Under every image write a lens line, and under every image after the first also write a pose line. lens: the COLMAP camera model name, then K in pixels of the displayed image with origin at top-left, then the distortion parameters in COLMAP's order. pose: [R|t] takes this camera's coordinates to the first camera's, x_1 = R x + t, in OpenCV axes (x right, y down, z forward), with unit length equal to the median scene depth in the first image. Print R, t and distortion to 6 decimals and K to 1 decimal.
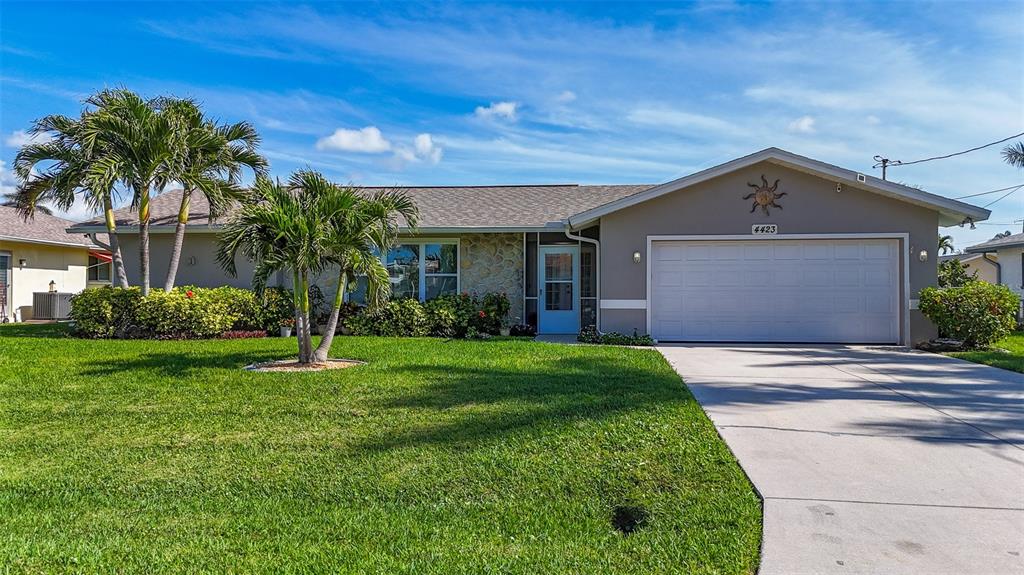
lens RADIAL K [[739.5, 0, 511.1], [0, 739.5, 376.7], [0, 0, 1]] dist [0.050688, 0.000261]
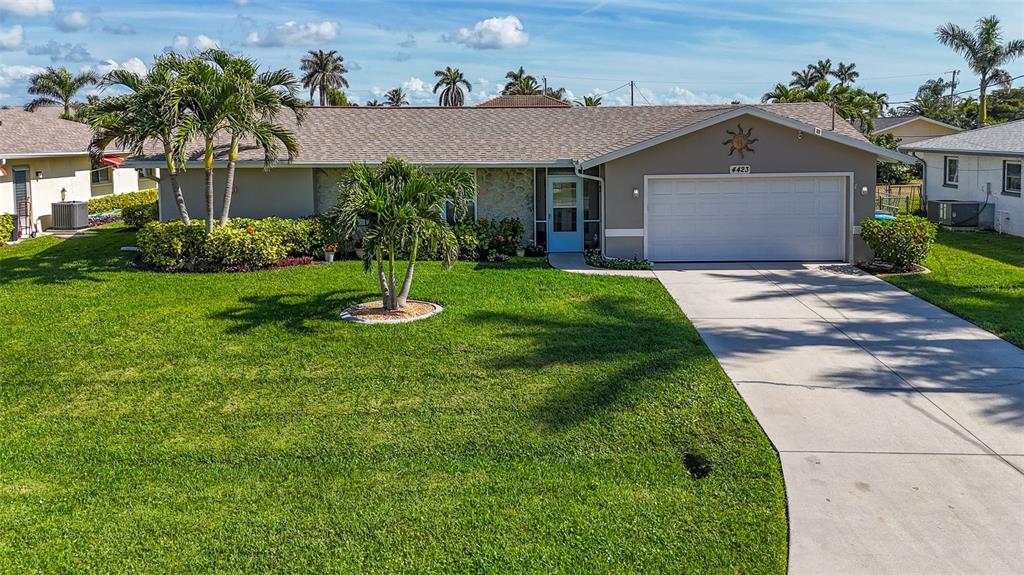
lens RADIAL K [[756.6, 0, 520.8], [0, 756.6, 289.0], [0, 0, 1]] dist [0.047649, 0.001094]
pose [[0.995939, -0.022958, 0.087051, -0.122752], [0.015479, 0.996206, 0.085634, -0.115115], [-0.088687, -0.083939, 0.992516, -0.201682]]
